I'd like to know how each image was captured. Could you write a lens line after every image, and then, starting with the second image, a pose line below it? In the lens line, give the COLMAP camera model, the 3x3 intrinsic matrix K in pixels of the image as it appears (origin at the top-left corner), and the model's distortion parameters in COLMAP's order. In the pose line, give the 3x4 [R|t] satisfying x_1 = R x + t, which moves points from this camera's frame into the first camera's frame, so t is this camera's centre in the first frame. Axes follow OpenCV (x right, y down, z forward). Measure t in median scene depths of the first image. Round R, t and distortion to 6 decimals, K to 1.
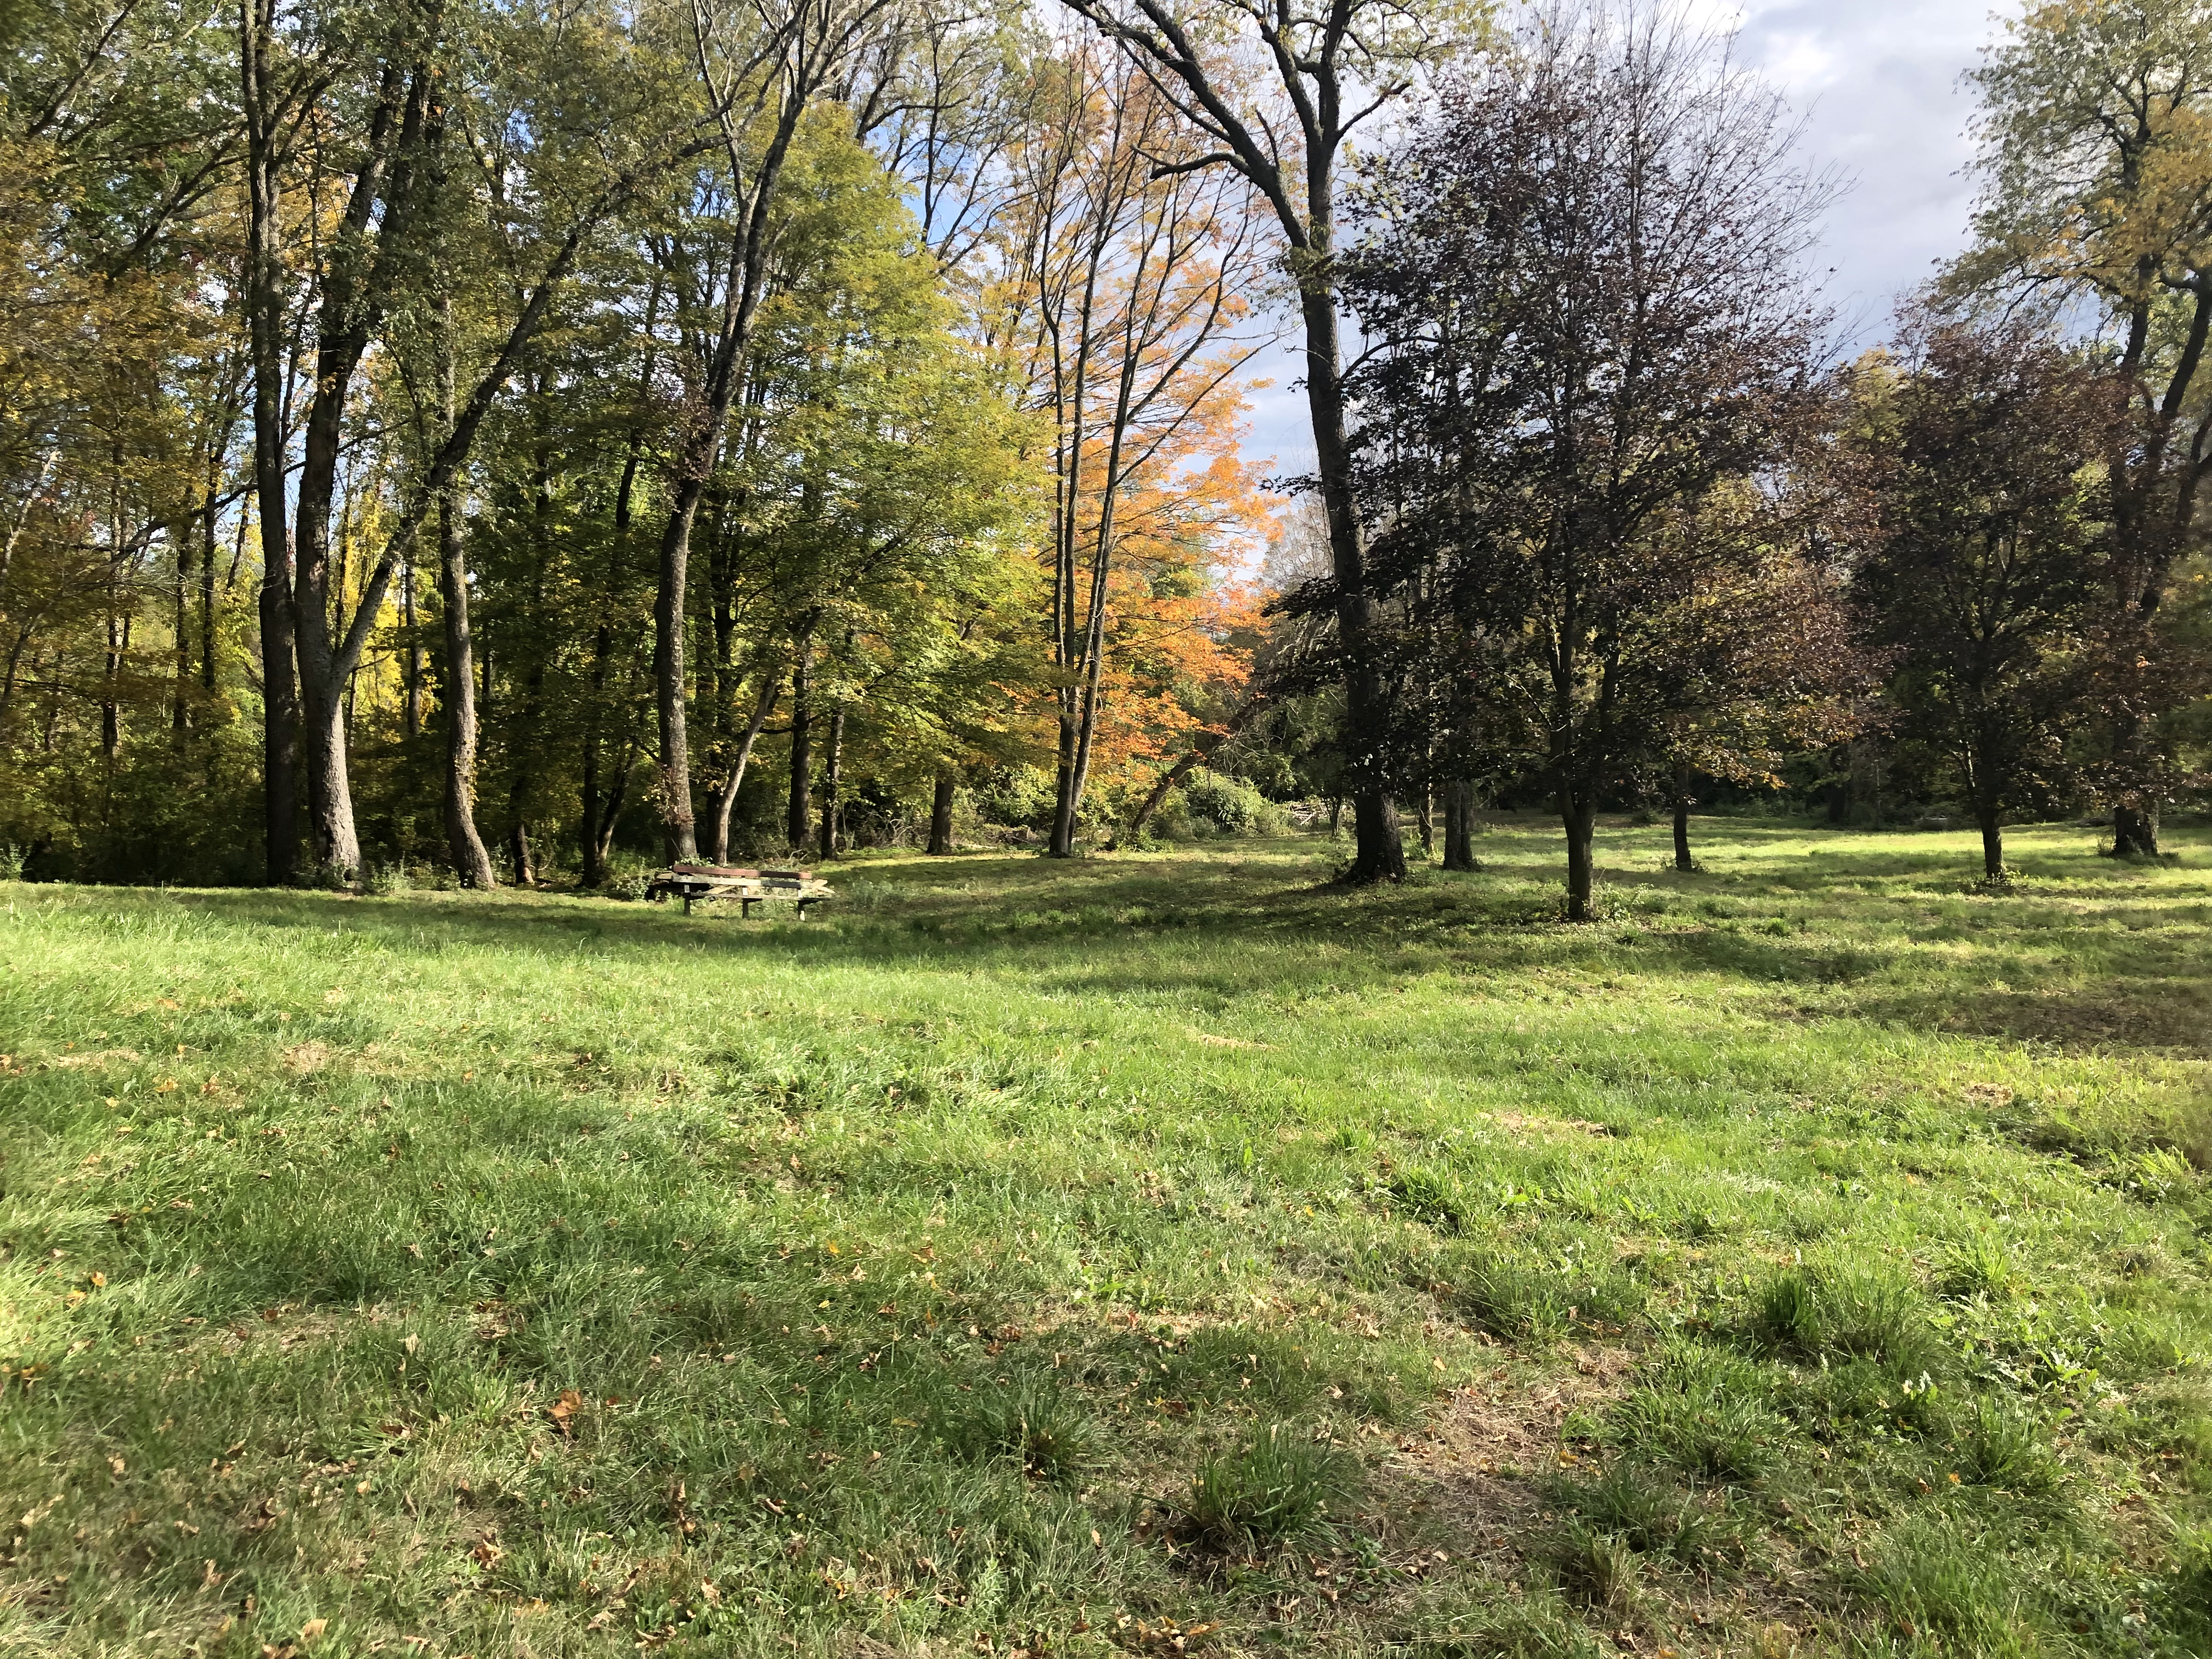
lens RADIAL K [[1776.4, 0, 1106.0], [0, 1776.4, 829.5], [0, 0, 1]] dist [0.068515, -0.060820]
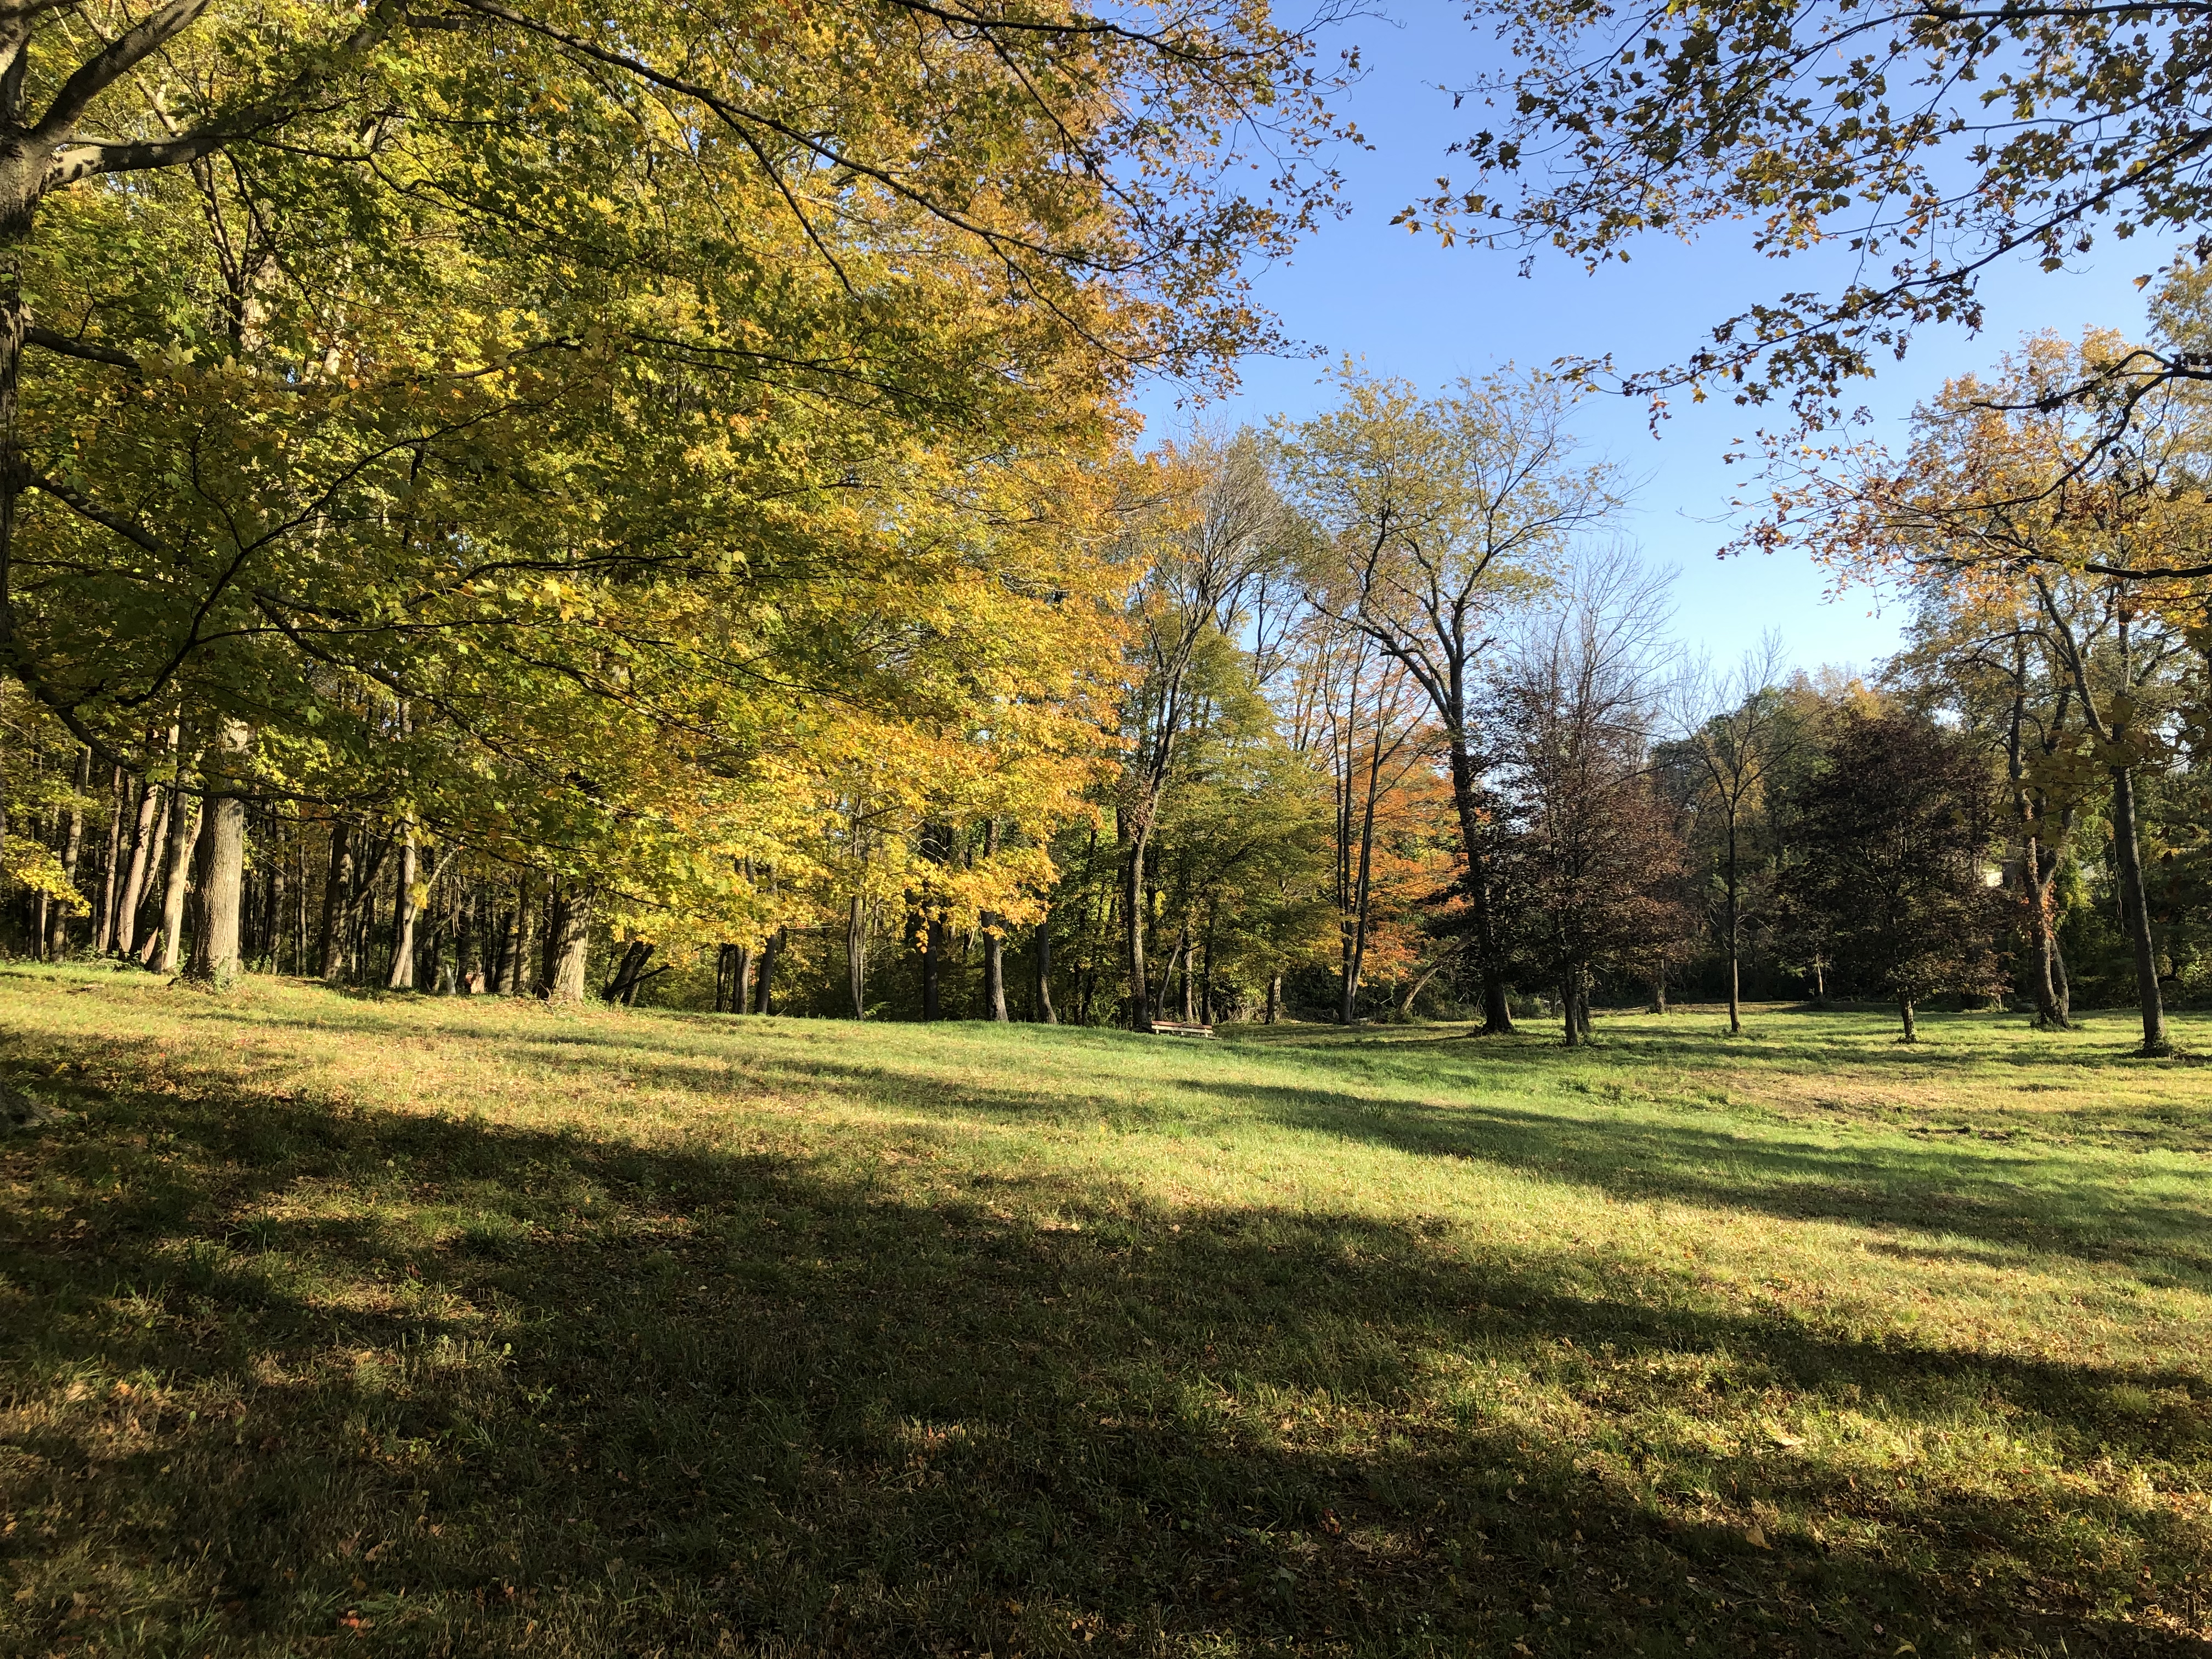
lens RADIAL K [[1776.4, 0, 1106.0], [0, 1776.4, 829.5], [0, 0, 1]] dist [0.068515, -0.060820]
pose [[0.982236, -0.024552, -0.186036, 0.088209], [0.005002, 0.994477, -0.104835, 0.005417], [0.187582, 0.102042, 0.976934, -0.854121]]
